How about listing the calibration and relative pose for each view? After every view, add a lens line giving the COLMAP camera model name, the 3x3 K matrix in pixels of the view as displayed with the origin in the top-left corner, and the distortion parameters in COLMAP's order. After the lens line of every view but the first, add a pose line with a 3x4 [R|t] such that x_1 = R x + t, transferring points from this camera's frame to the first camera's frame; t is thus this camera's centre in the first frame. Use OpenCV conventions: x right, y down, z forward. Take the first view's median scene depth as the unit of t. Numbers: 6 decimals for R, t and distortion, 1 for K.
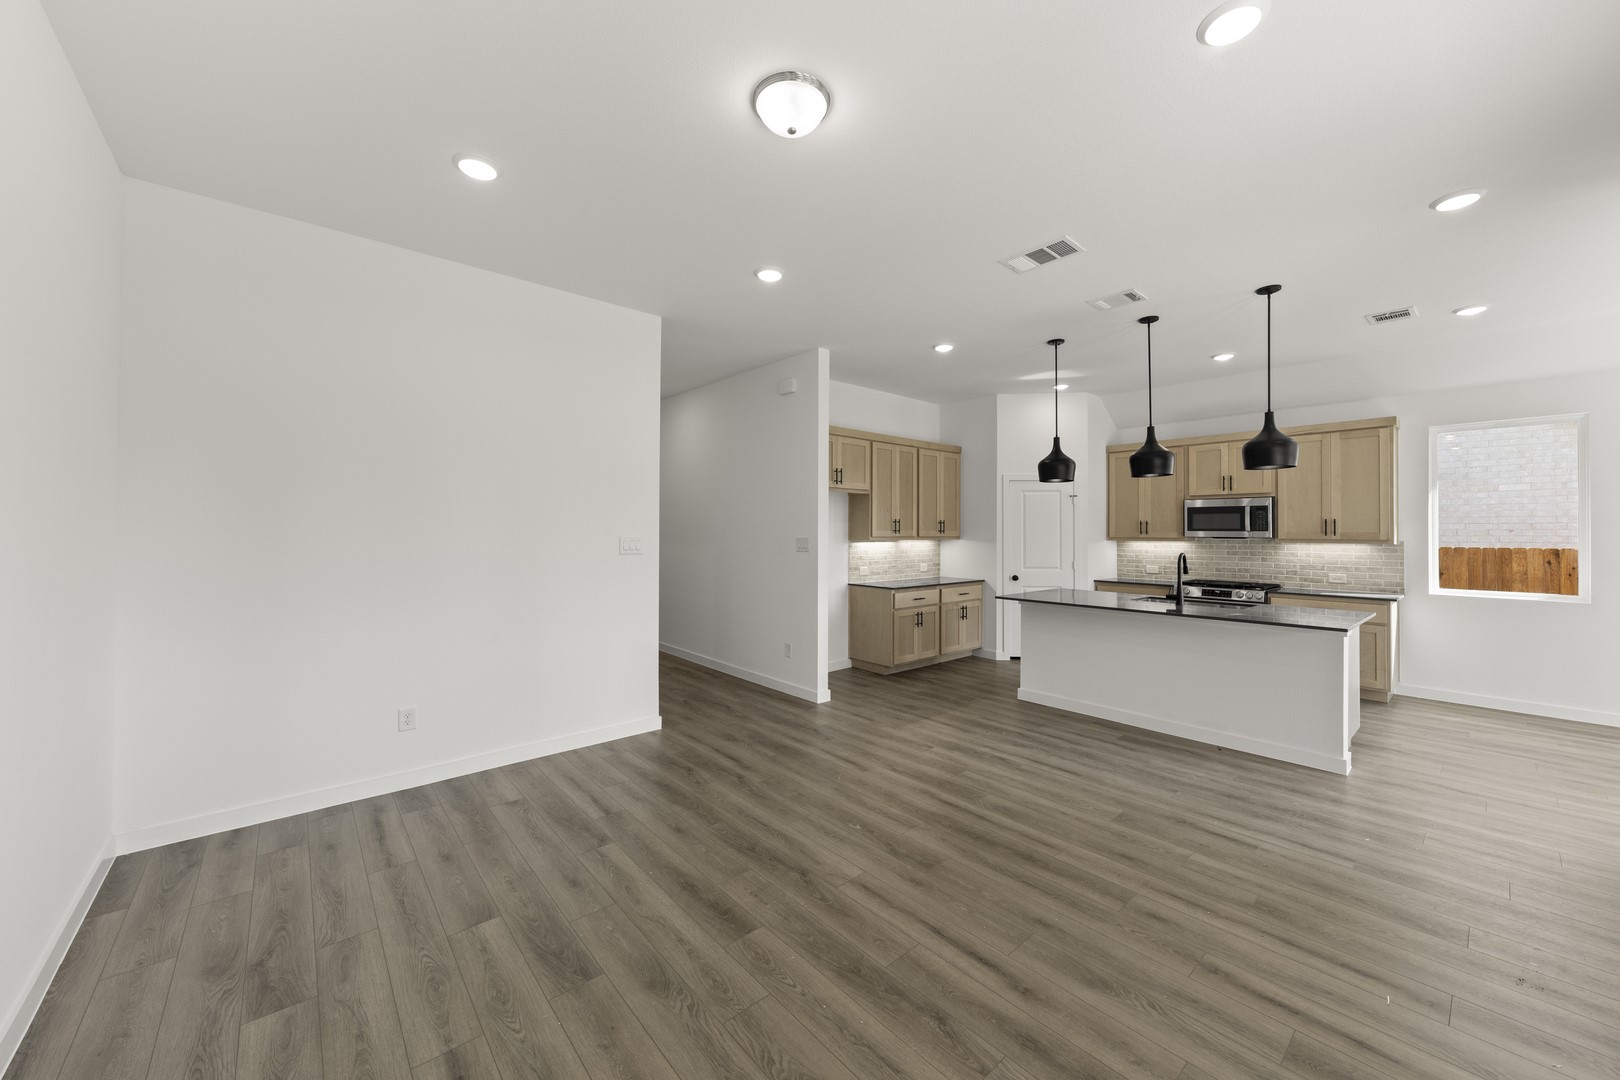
lens RADIAL K [[600.2, 0, 808.9], [0, 600.2, 532.2], [0, 0, 1]] dist [0.001052, -0.000048]
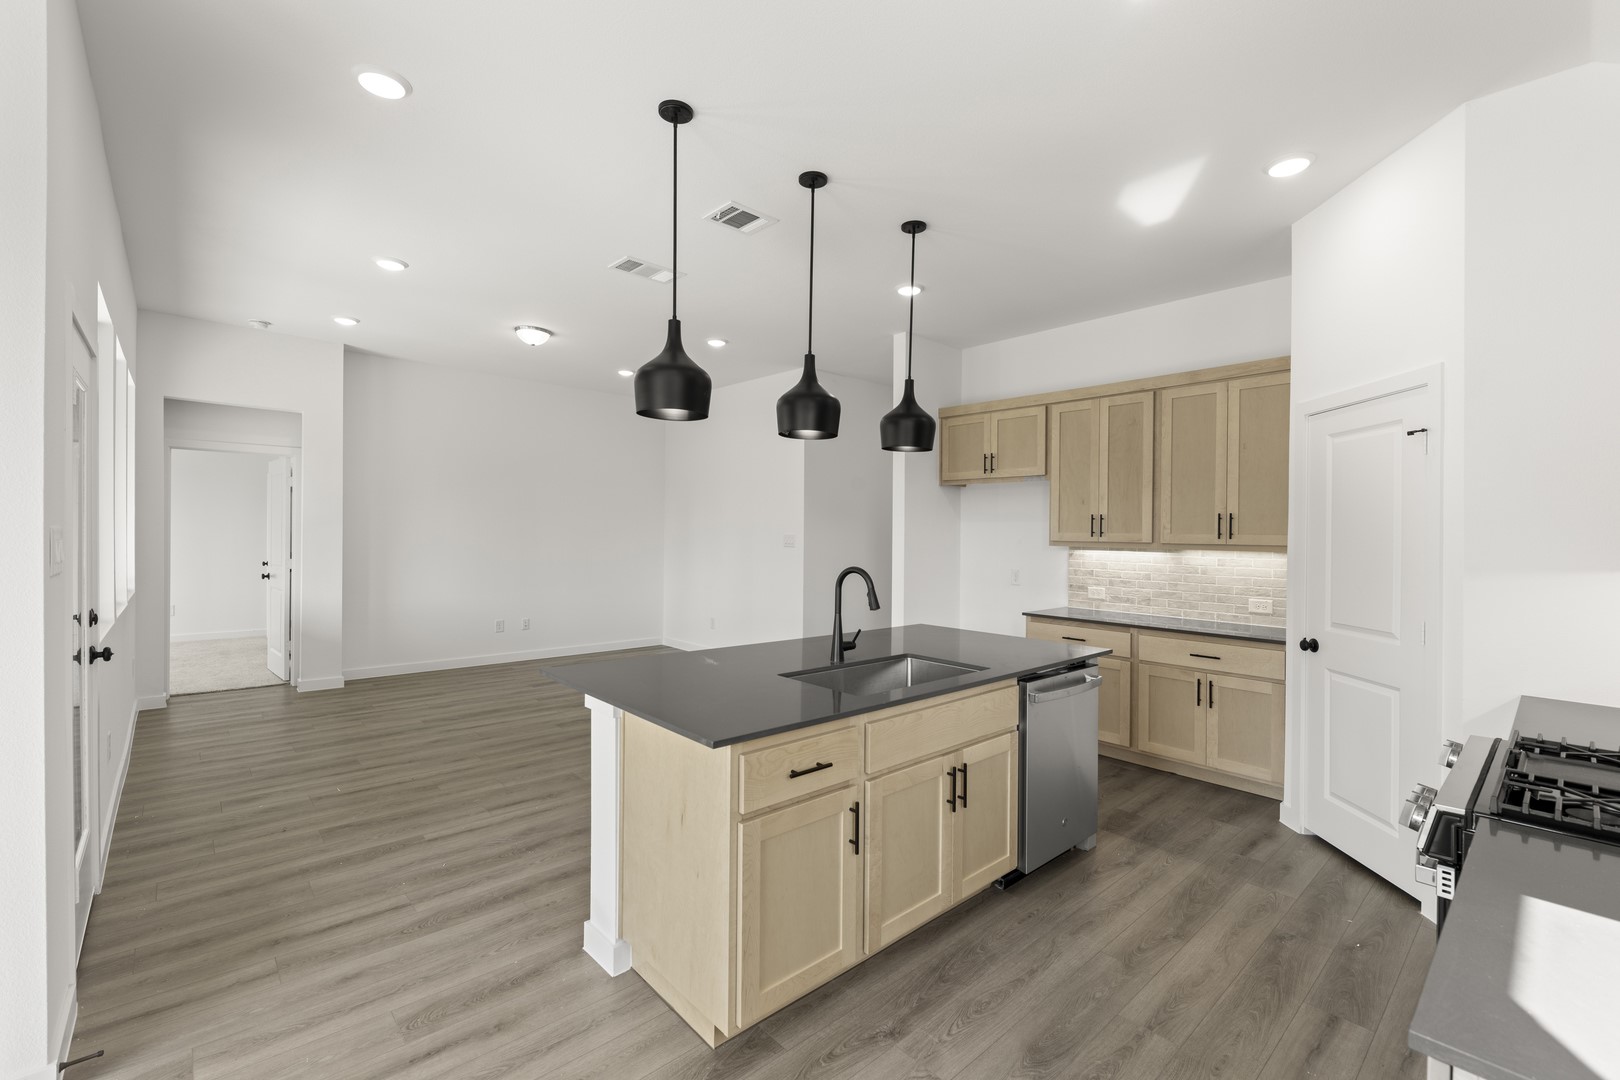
lens RADIAL K [[698.5, 0, 810.0], [0, 698.5, 540.0], [0, 0, 1]] dist [0.002667, -0.000294]
pose [[0.019212, 0.006251, -0.999796, 1.029911], [-0.019864, 0.999785, 0.005870, 0.008515], [0.999618, 0.019748, 0.019332, 0.790117]]
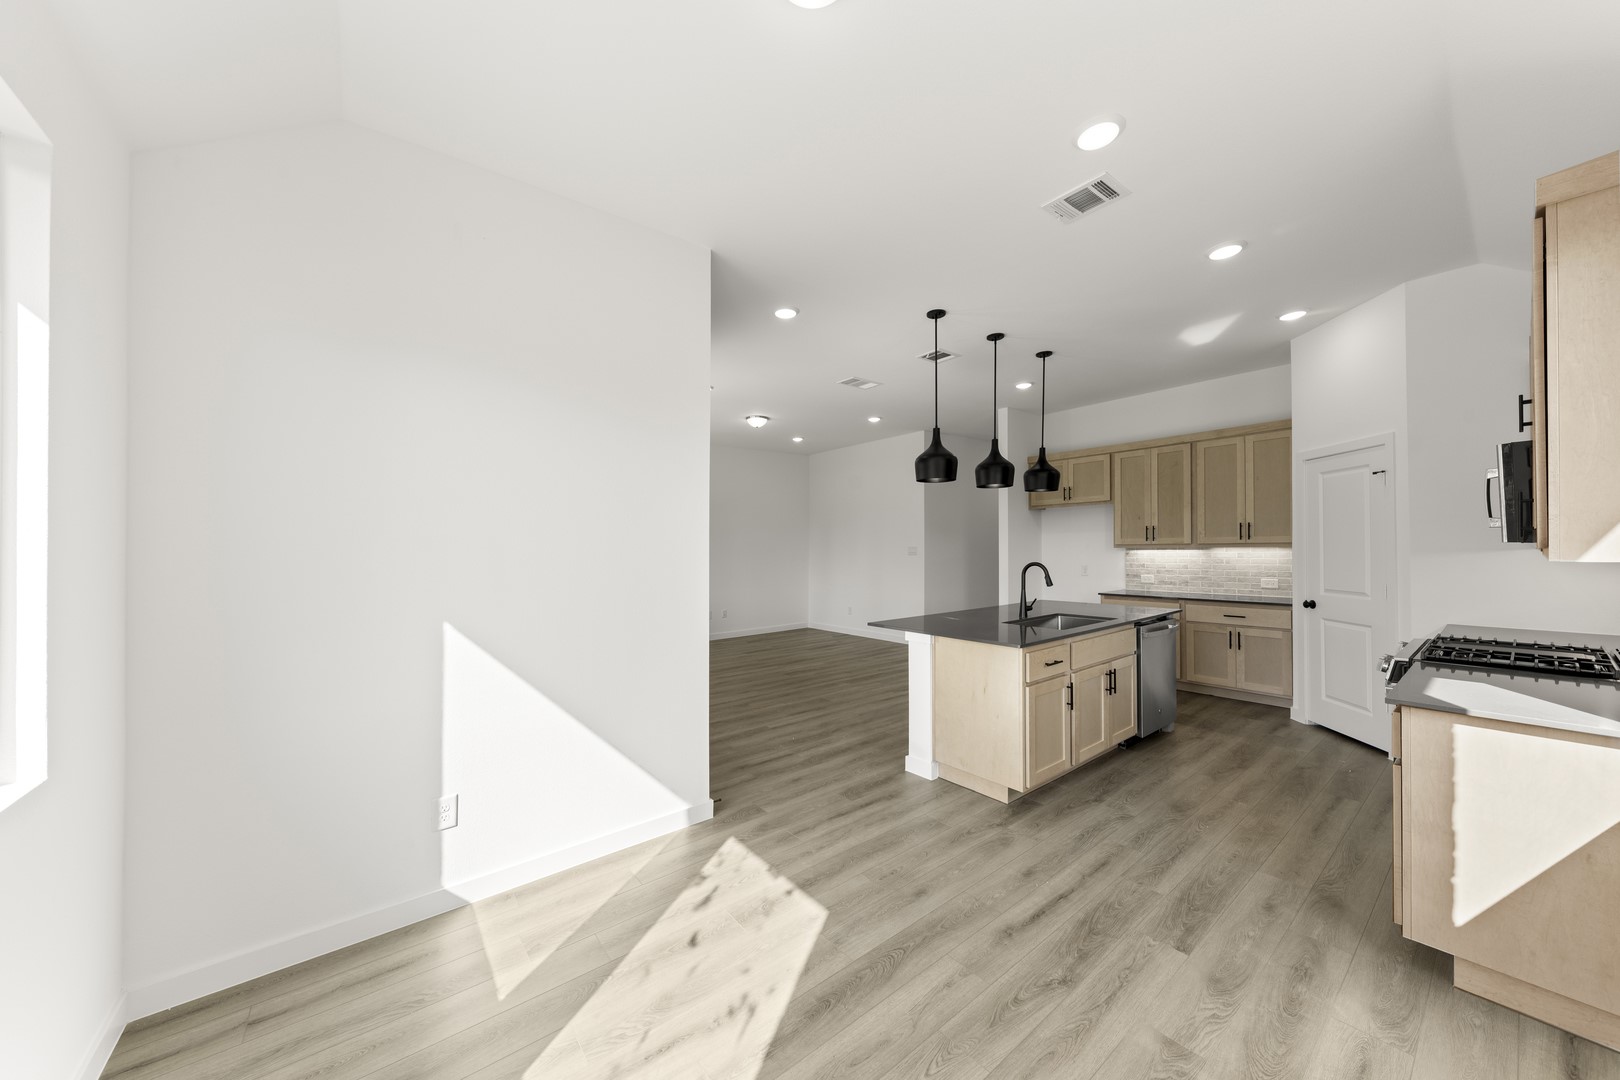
lens RADIAL K [[562.5, 0, 810.3], [0, 562.5, 556.0], [0, 0, 1]] dist [0.000211, -0.000010]
pose [[-0.055957, 0.013197, -0.998346, 1.244850], [0.011211, 0.999858, 0.012588, 0.010336], [0.998370, -0.010488, -0.056097, 0.593271]]
